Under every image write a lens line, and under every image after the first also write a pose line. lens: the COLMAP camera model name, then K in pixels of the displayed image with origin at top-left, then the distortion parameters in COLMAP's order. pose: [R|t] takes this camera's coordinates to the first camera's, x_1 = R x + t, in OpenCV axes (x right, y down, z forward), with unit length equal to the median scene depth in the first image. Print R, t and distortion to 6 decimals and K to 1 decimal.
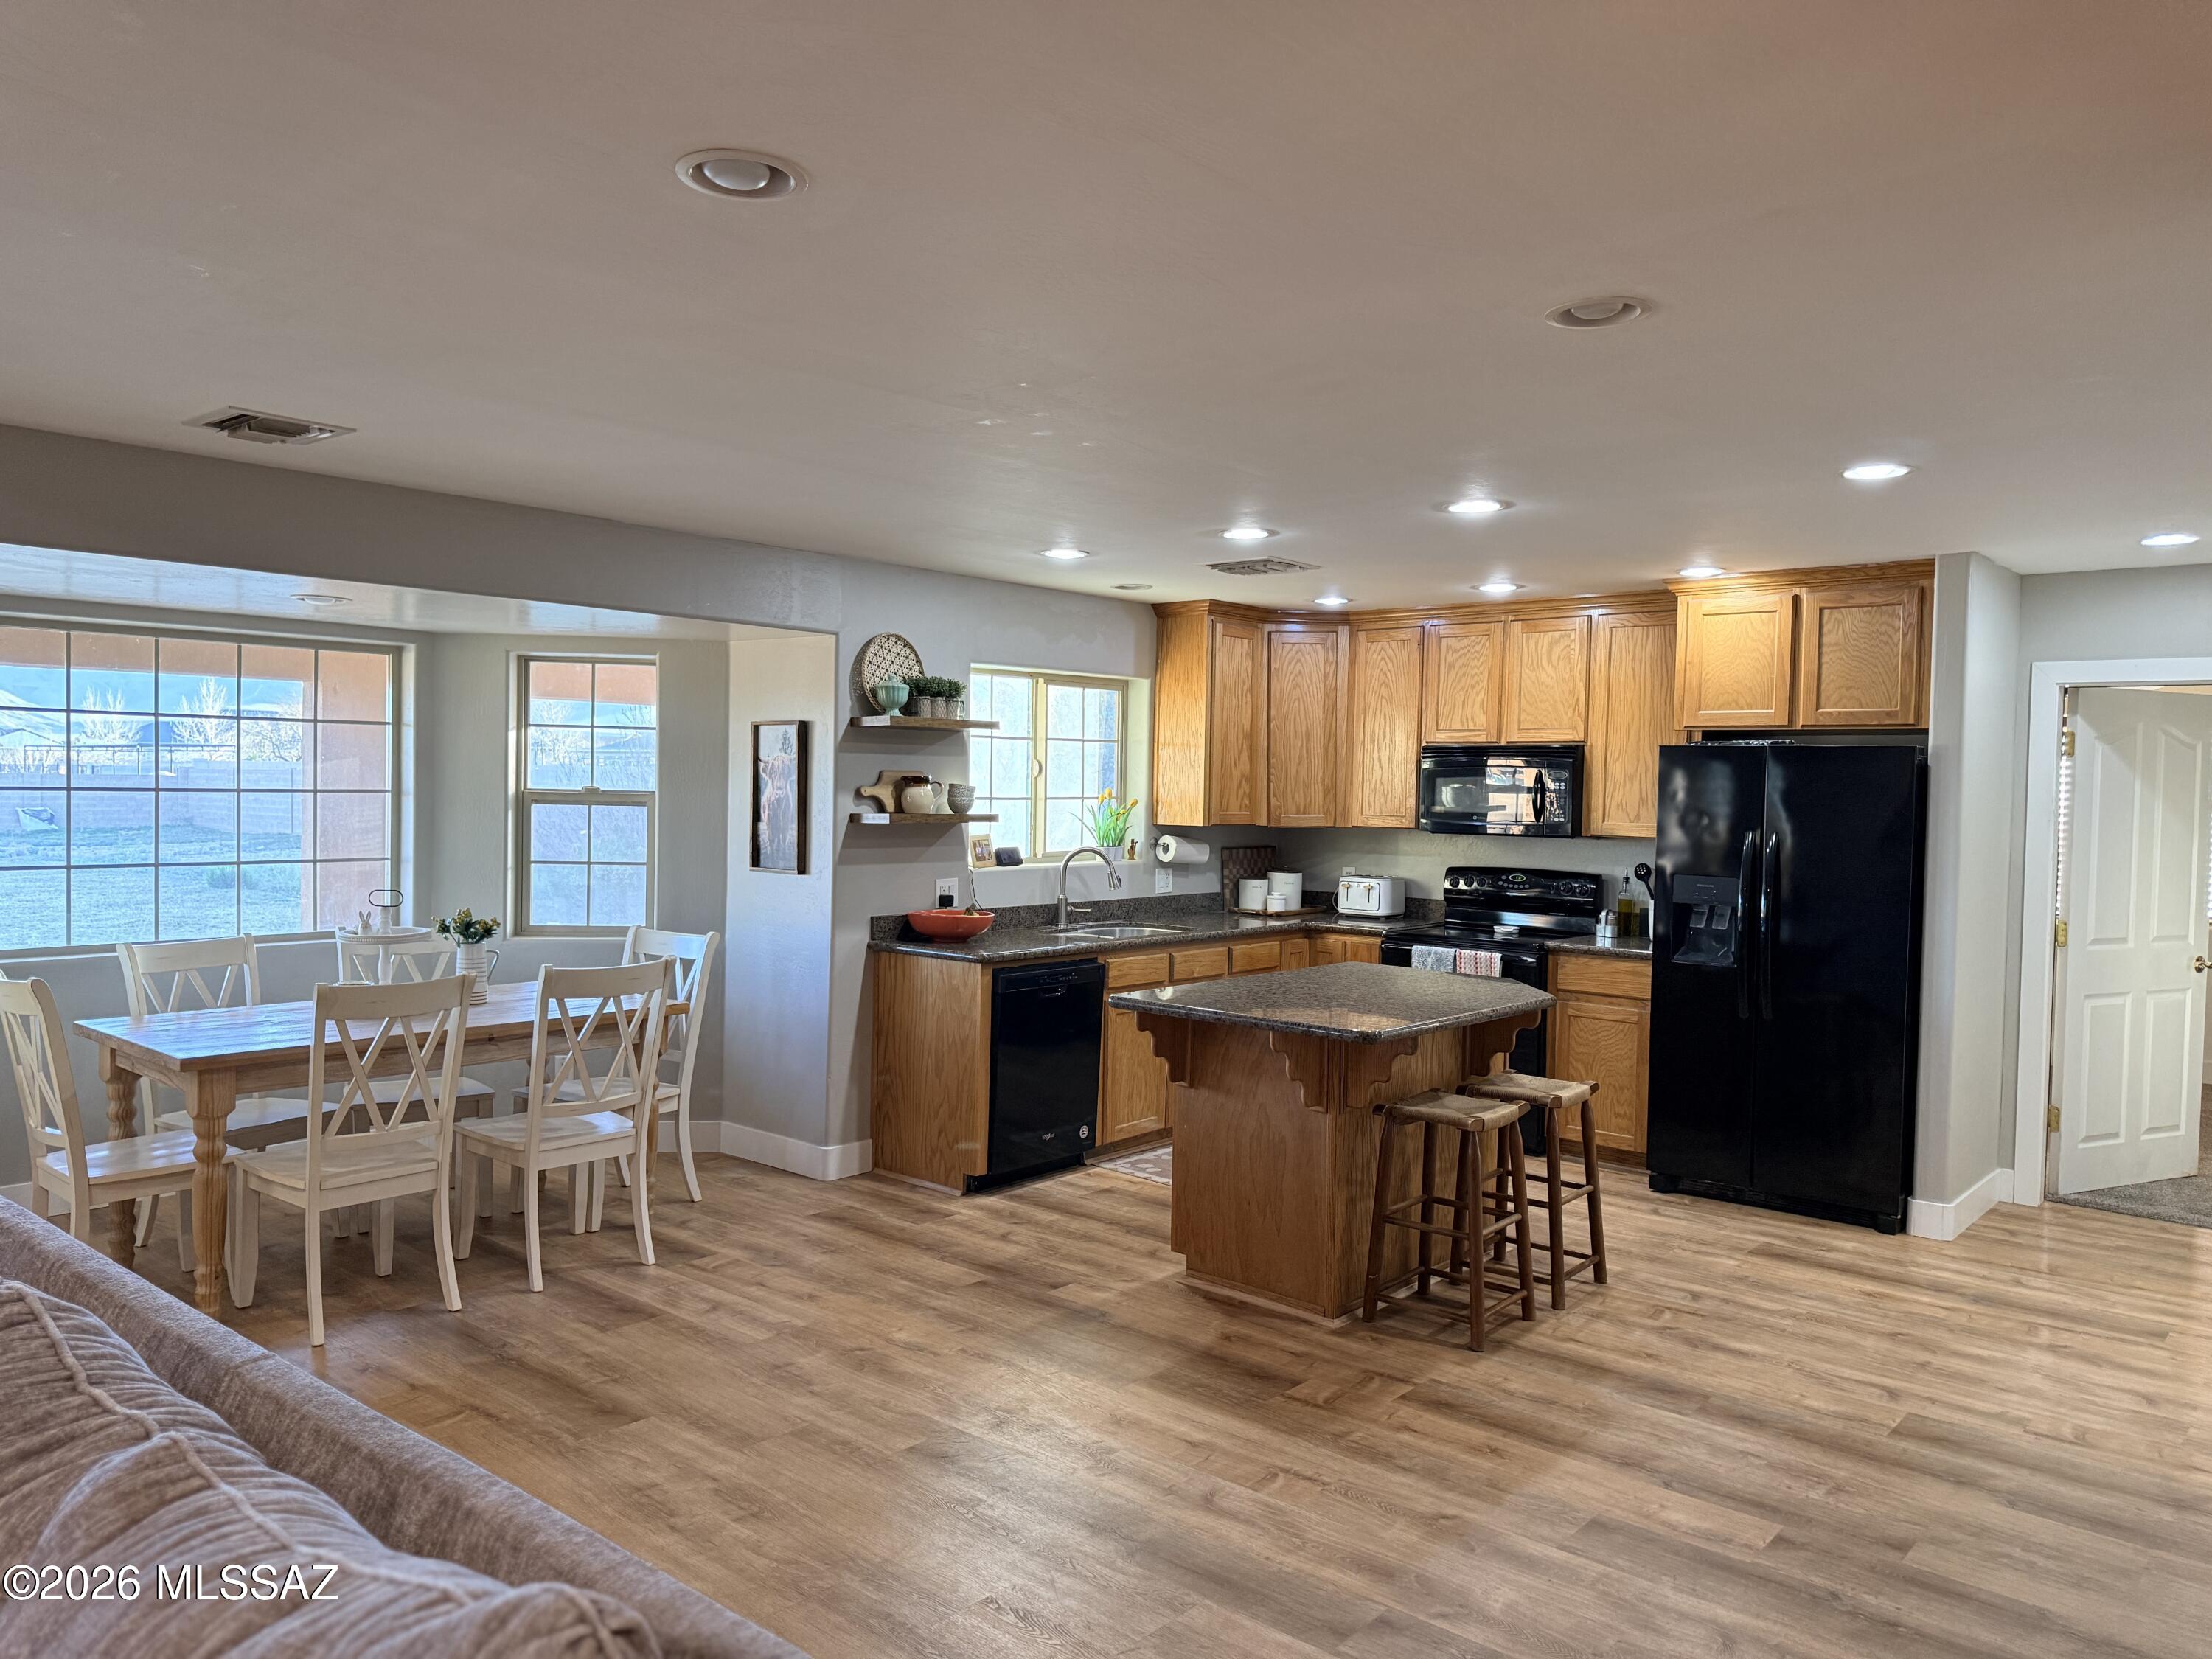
lens RADIAL K [[1566.3, 0, 1109.6], [0, 1566.3, 819.2], [0, 0, 1]] dist [0.002154, -0.039157]
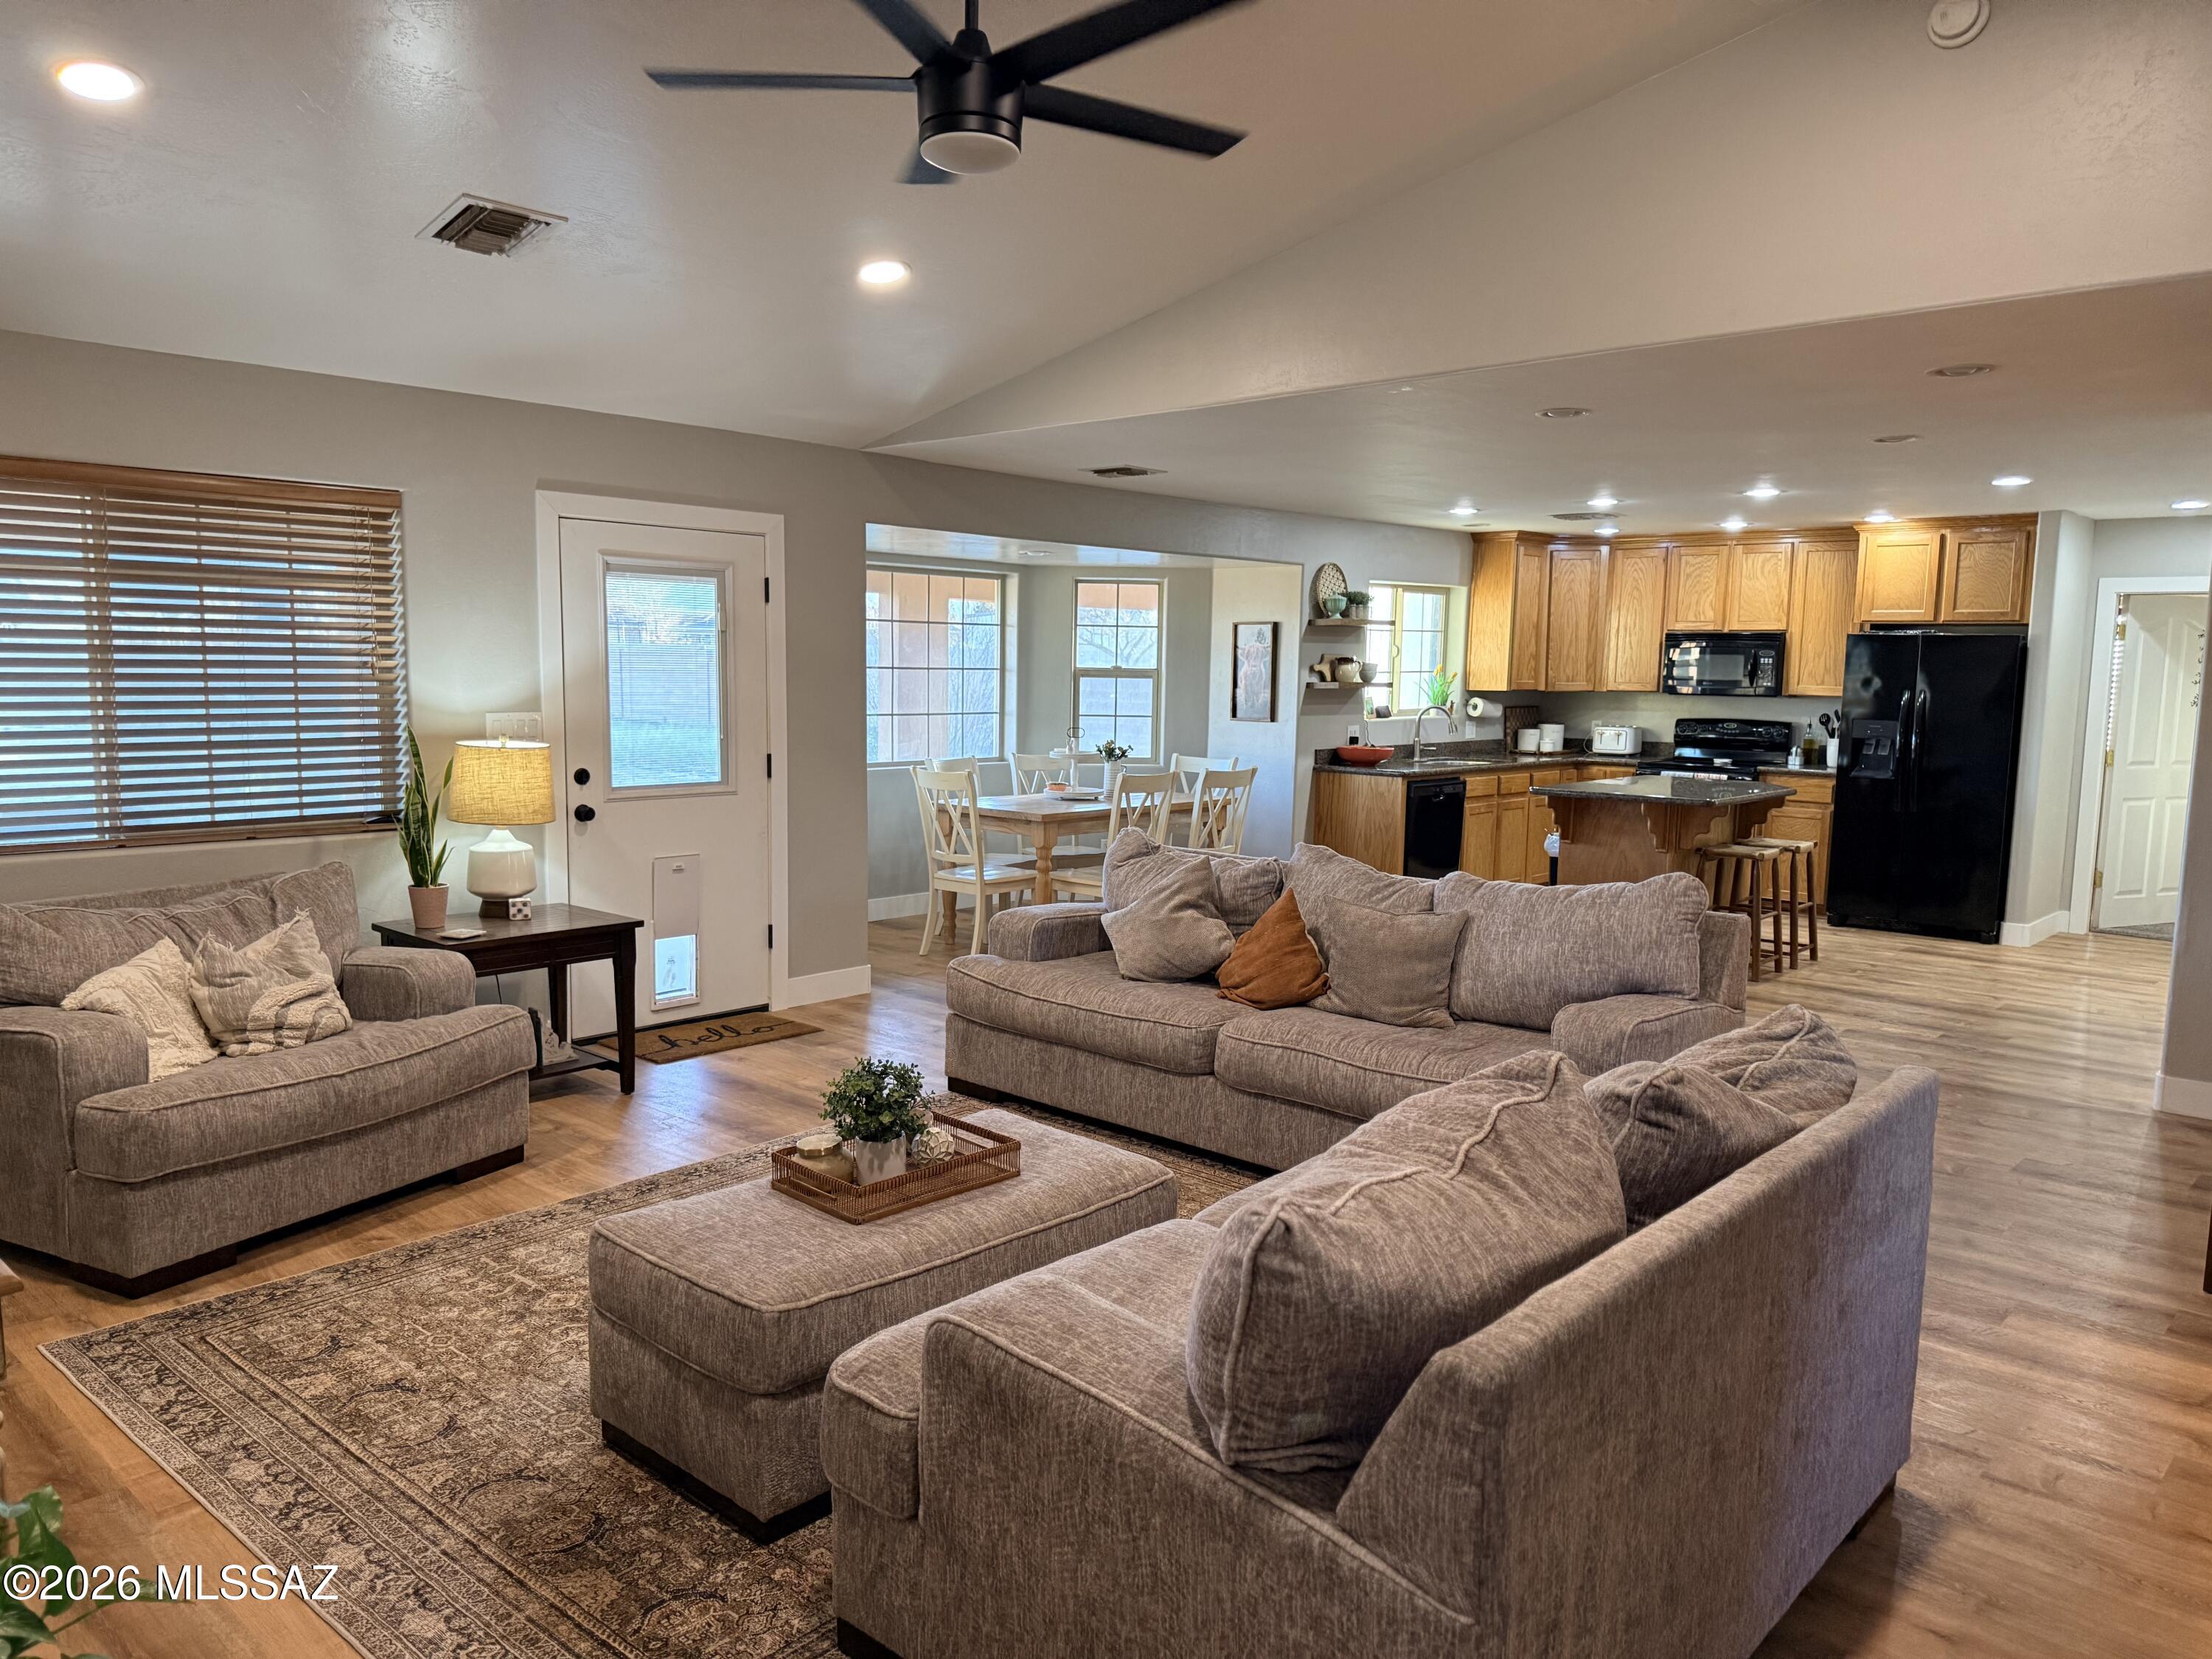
lens RADIAL K [[1566.3, 0, 1083.8], [0, 1566.3, 850.9], [0, 0, 1]] dist [0.002154, -0.039157]
pose [[0.998955, -0.000700, -0.045707, -0.301794], [0.005225, 0.995078, 0.098960, 0.007407], [0.045413, -0.099095, 0.994041, -0.531163]]
